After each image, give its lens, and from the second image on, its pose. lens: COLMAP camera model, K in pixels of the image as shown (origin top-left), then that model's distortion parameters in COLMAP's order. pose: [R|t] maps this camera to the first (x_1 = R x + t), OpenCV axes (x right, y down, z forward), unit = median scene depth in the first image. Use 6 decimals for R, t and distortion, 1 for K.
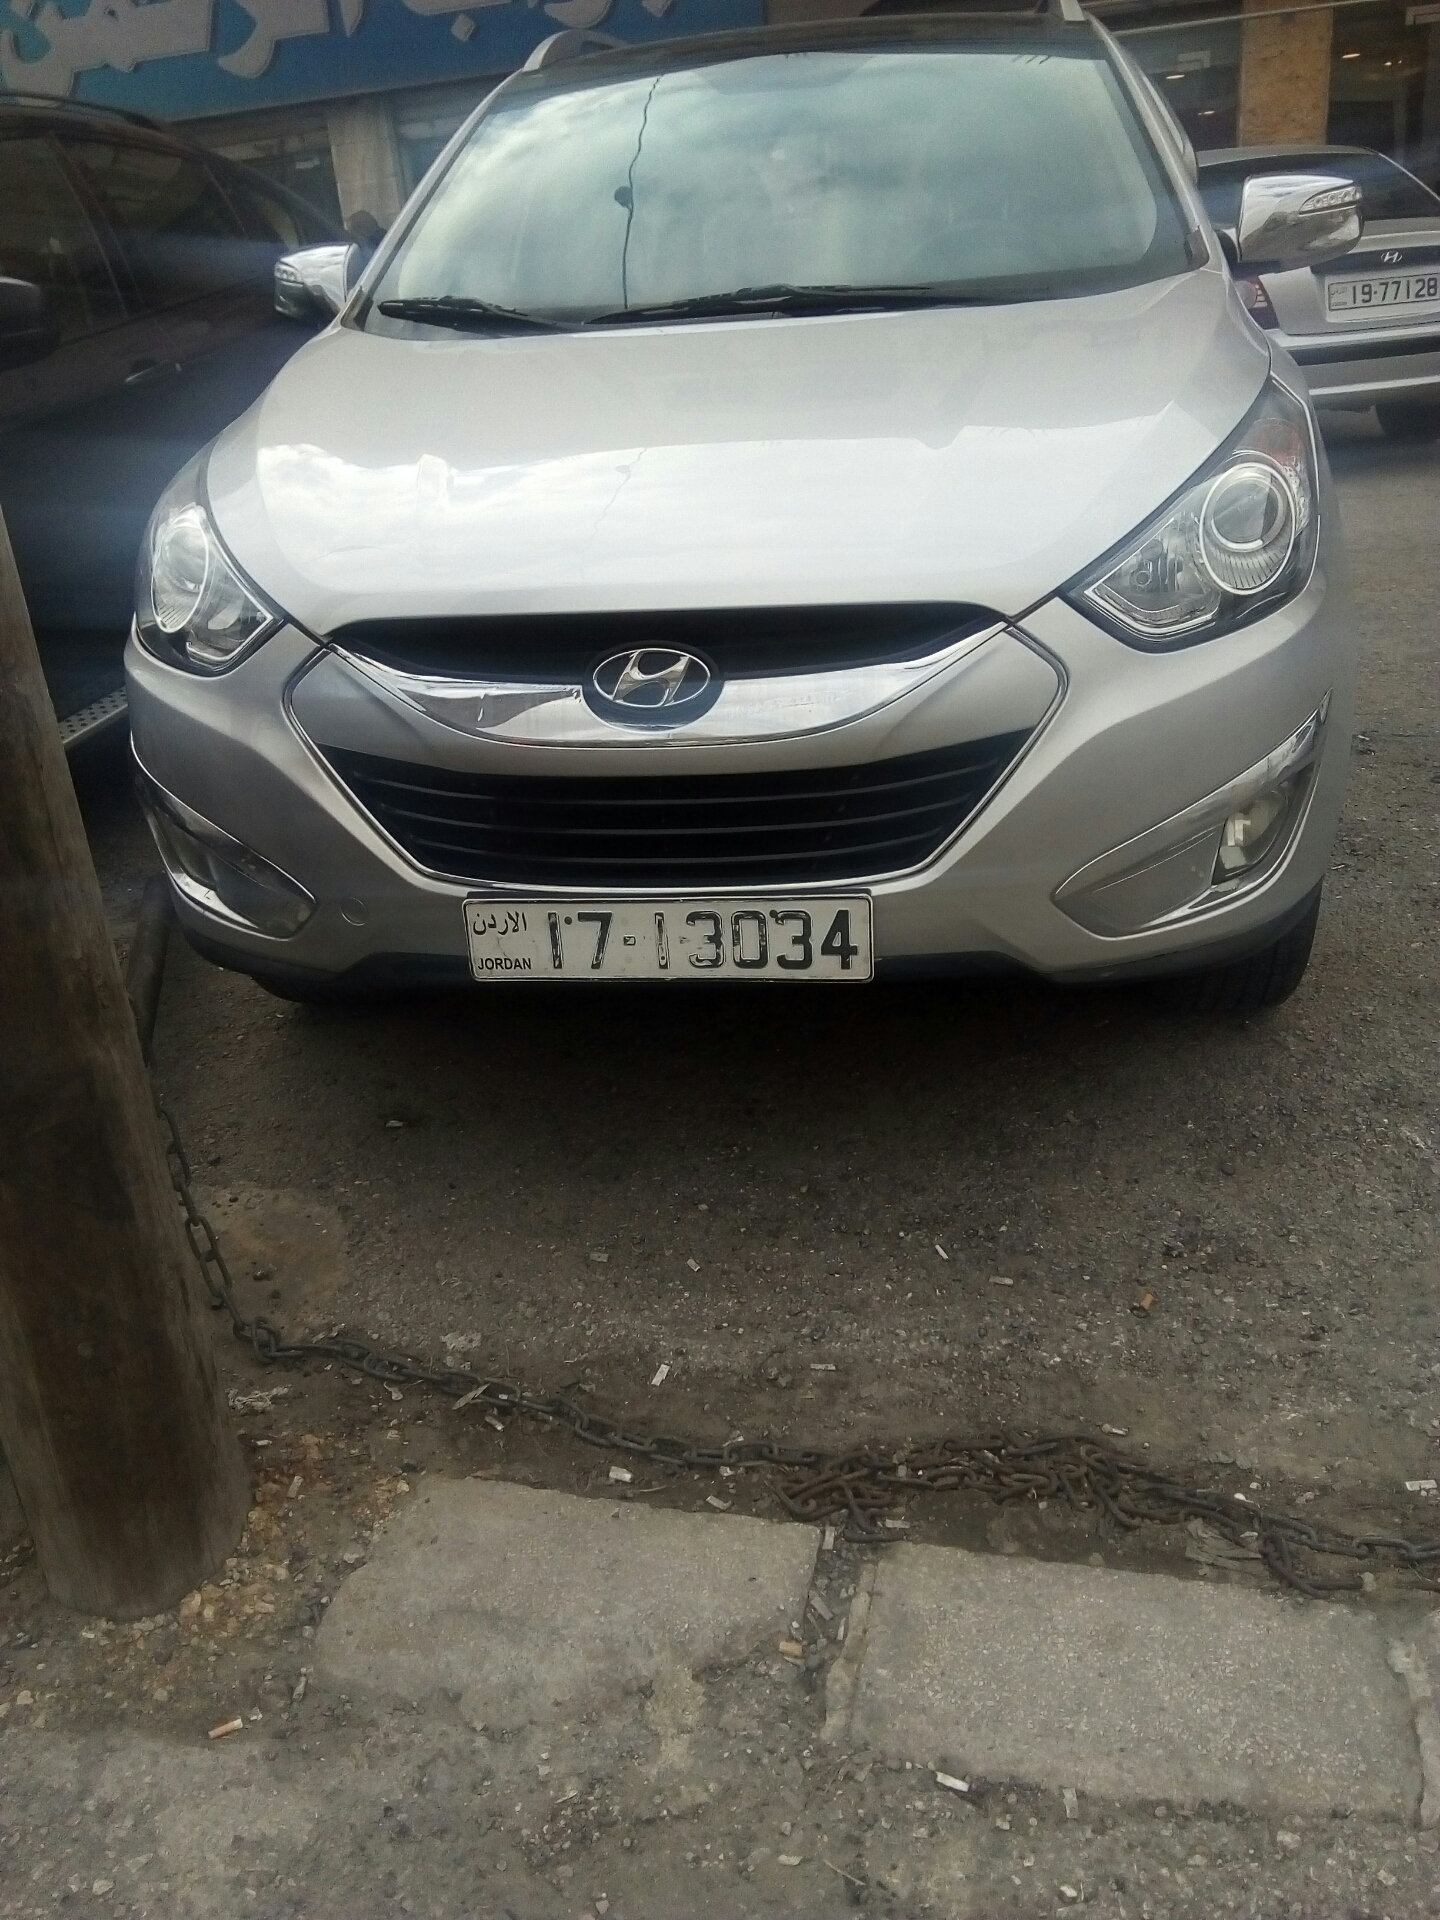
lens RADIAL K [[1540.8, 0, 677.0], [0, 1540.8, 967.8], [0, 0, 1]] dist [0.062519, -0.077435]
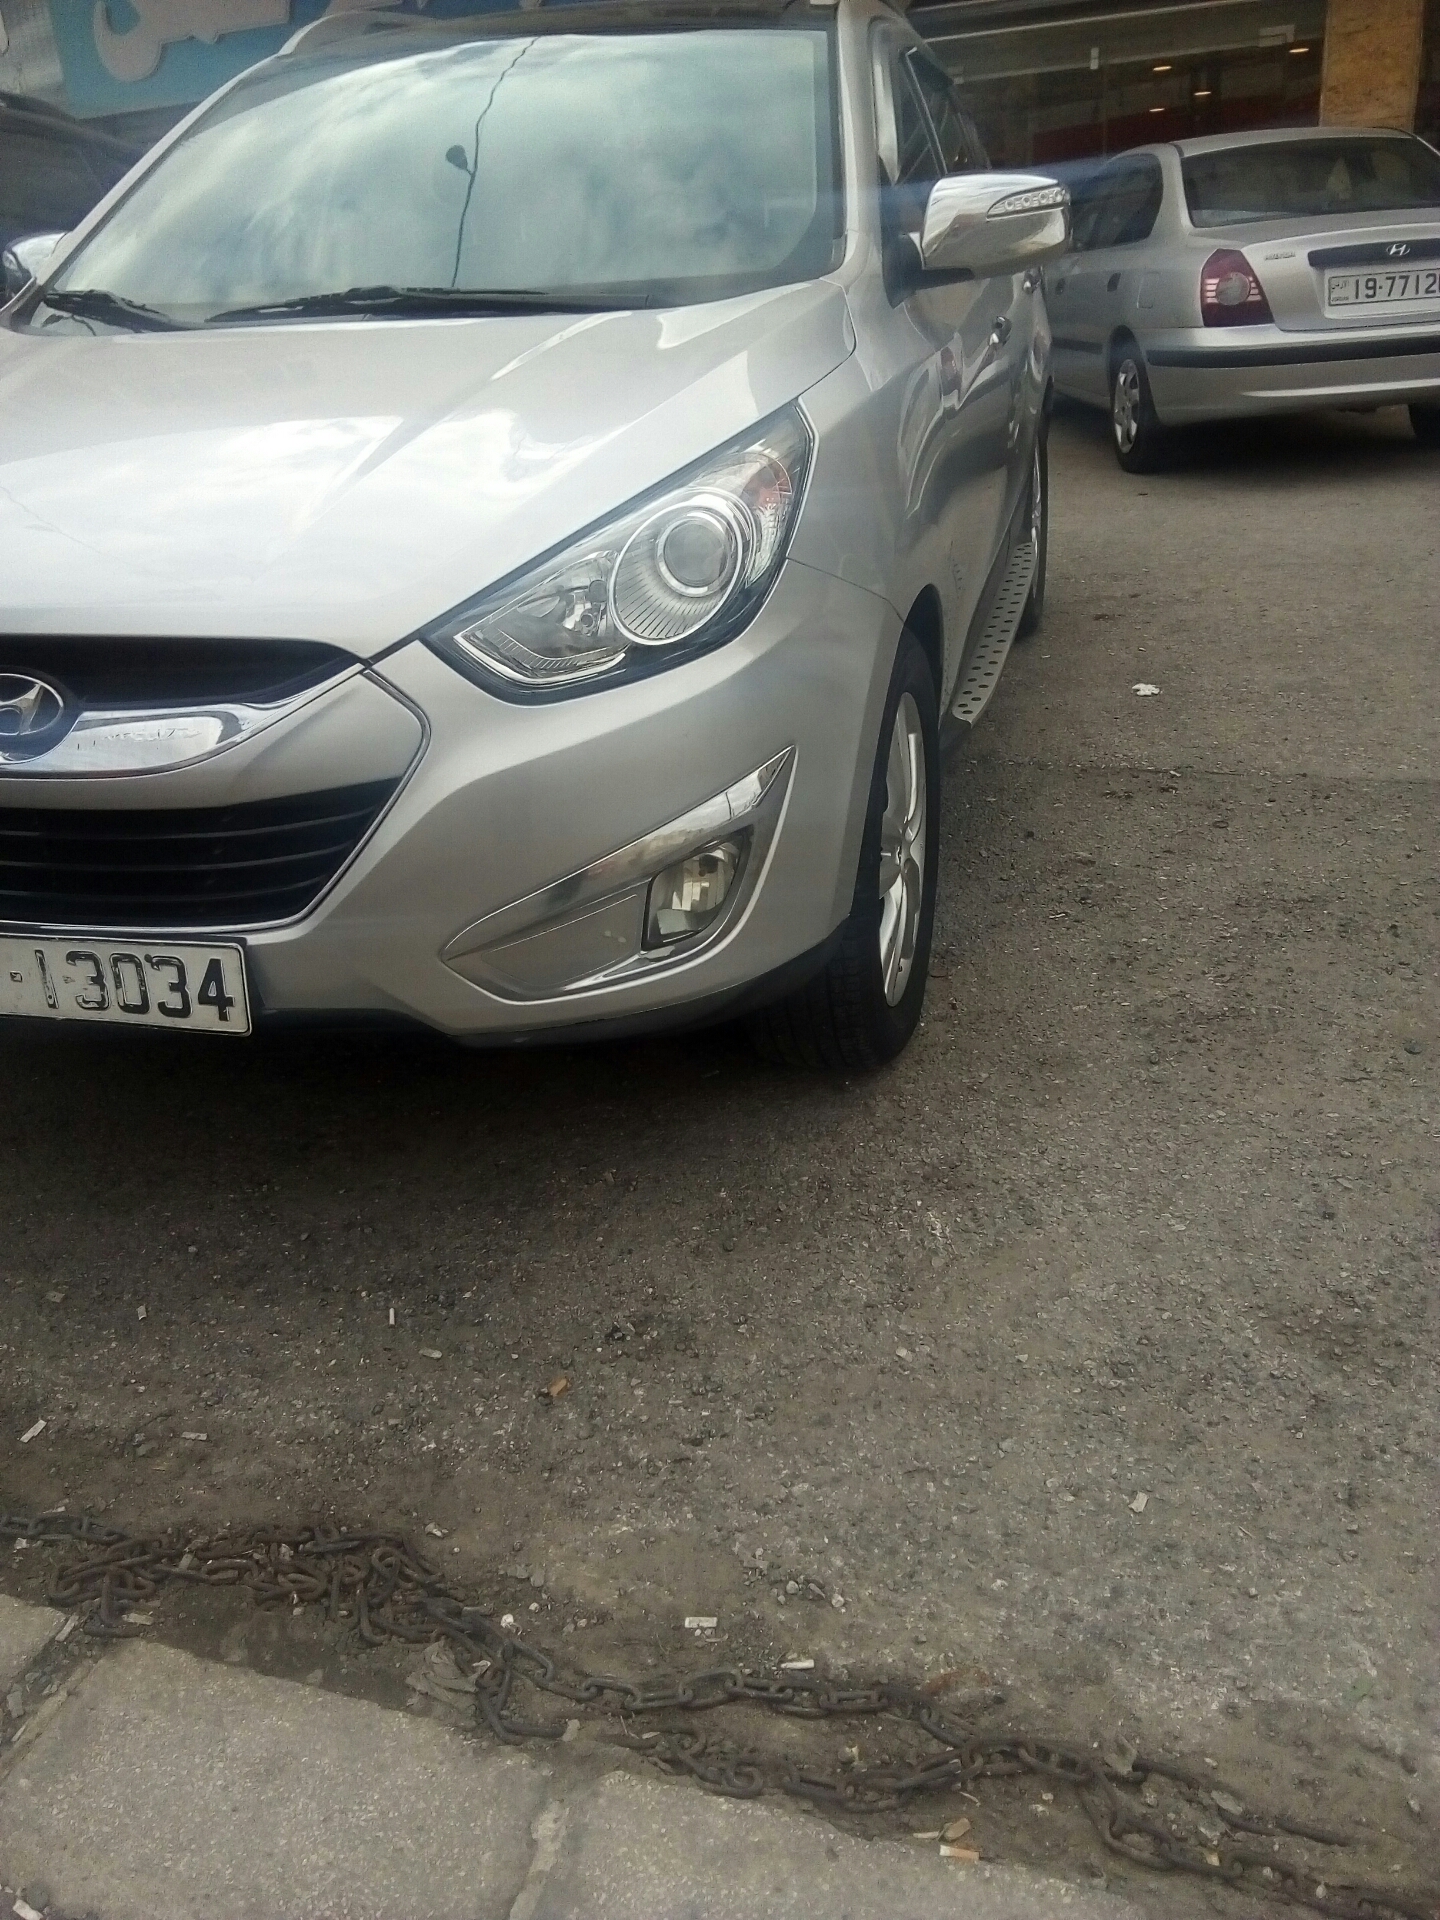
lens RADIAL K [[1540.8, 0, 716.7], [0, 1540.8, 960.2], [0, 0, 1]] dist [0.062519, -0.077435]
pose [[0.994888, 0.053429, -0.085689, 0.491728], [-0.052373, 0.998522, 0.014535, -0.066049], [0.086339, -0.009973, 0.996216, 0.080308]]
